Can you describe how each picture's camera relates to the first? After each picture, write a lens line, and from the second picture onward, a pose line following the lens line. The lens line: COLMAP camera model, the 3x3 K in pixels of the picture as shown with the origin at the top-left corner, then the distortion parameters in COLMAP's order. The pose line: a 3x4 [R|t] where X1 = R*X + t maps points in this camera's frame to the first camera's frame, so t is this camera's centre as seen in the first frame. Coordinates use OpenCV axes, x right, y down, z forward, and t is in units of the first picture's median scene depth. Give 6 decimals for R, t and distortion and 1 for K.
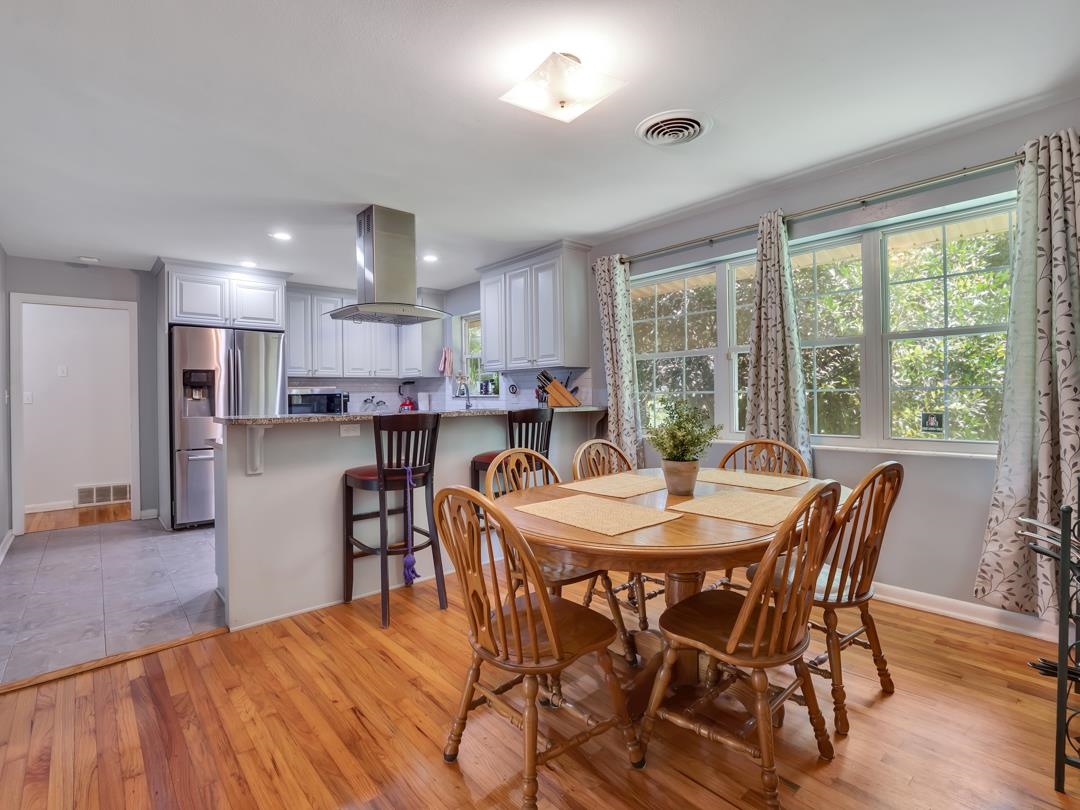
lens RADIAL K [[523.9, 0, 541.9], [0, 523.9, 395.5], [0, 0, 1]] dist [-0.010207, 0.000772]
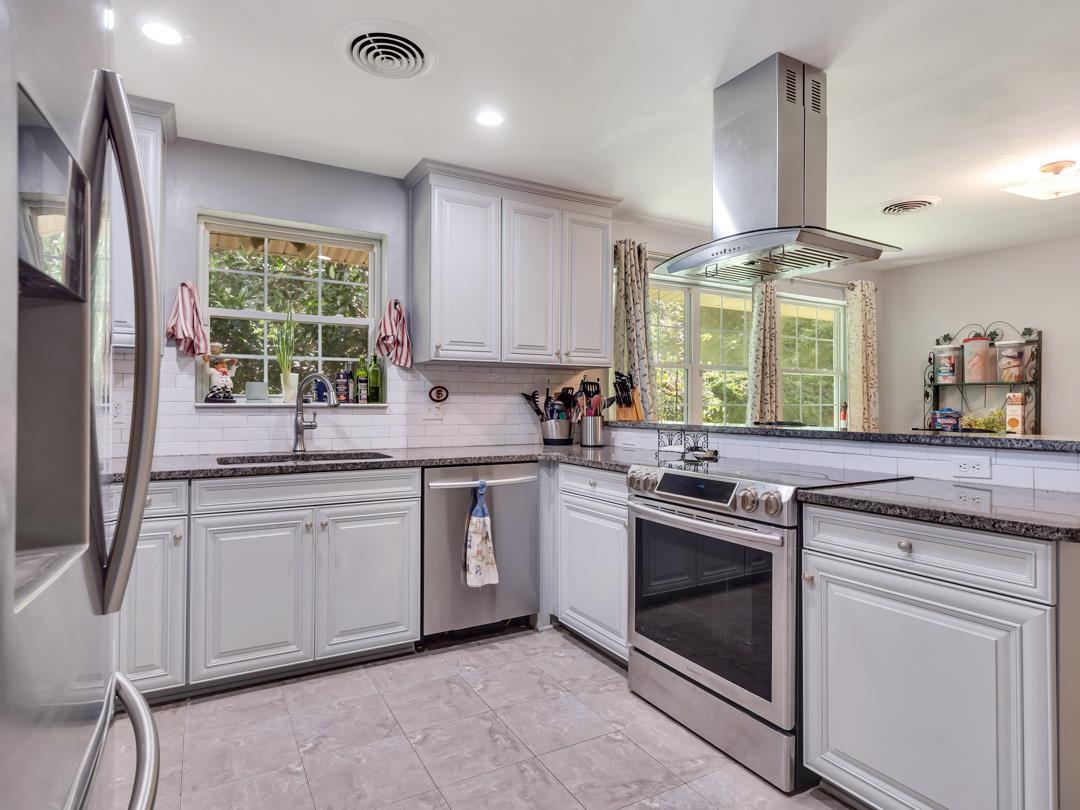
lens RADIAL K [[595.0, 0, 532.2], [0, 595.0, 398.3], [0, 0, 1]] dist [0.005040, -0.004630]
pose [[0.204805, 0.022387, 0.978547, -0.668327], [-0.003567, 0.999749, -0.022126, 0.007072], [-0.978796, 0.001041, 0.204834, 0.768834]]
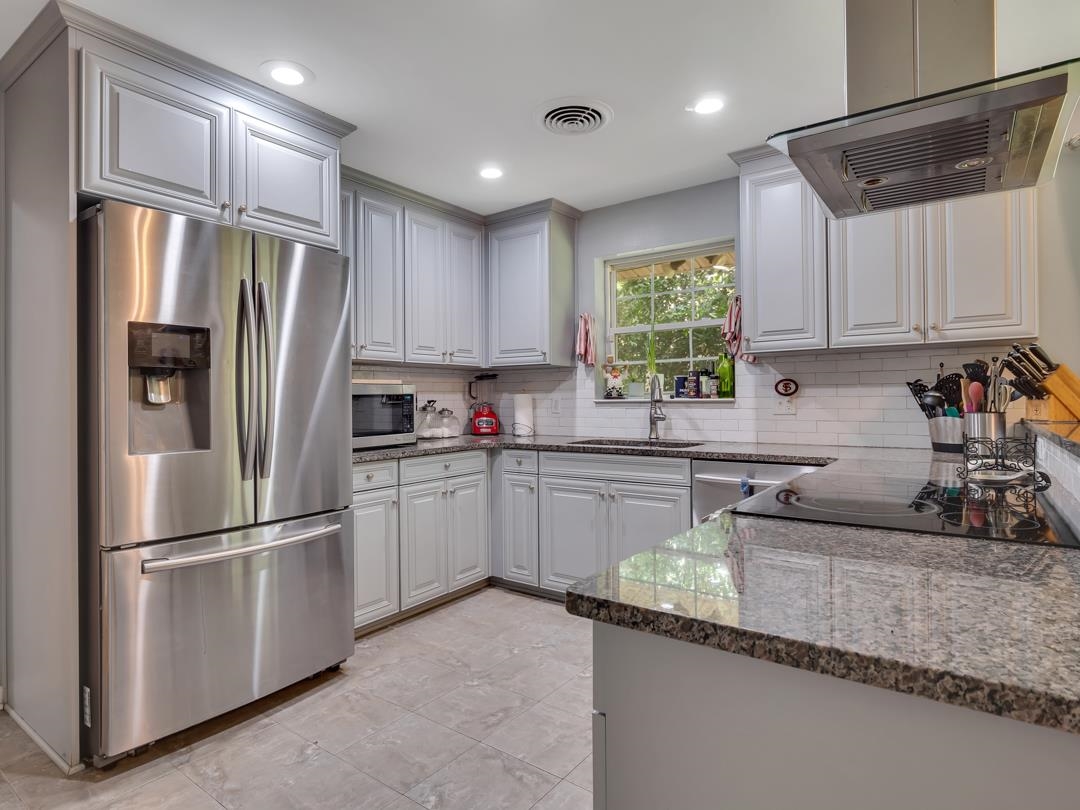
lens RADIAL K [[595.0, 0, 537.3], [0, 595.0, 399.0], [0, 0, 1]] dist [0.005040, -0.004630]
pose [[0.975506, 0.003375, 0.219946, -0.437661], [-0.001749, 0.999970, -0.007589, 0.005503], [-0.219965, 0.007019, 0.975482, 0.465375]]
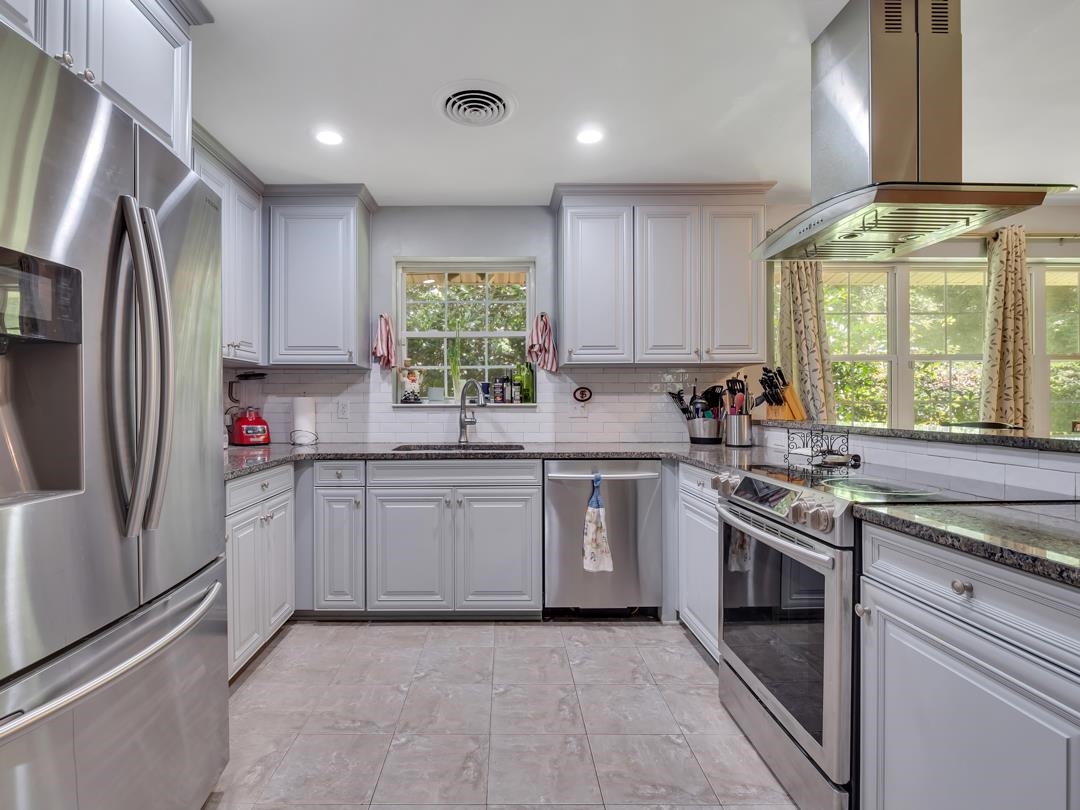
lens RADIAL K [[539.8, 0, 507.5], [0, 539.8, 405.7], [0, 0, 1]] dist [-0.003668, -0.004618]
pose [[0.654707, 0.006164, 0.755858, -0.604749], [-0.002200, 0.999978, -0.006249, 0.006403], [-0.755880, 0.002428, 0.654706, 0.645748]]
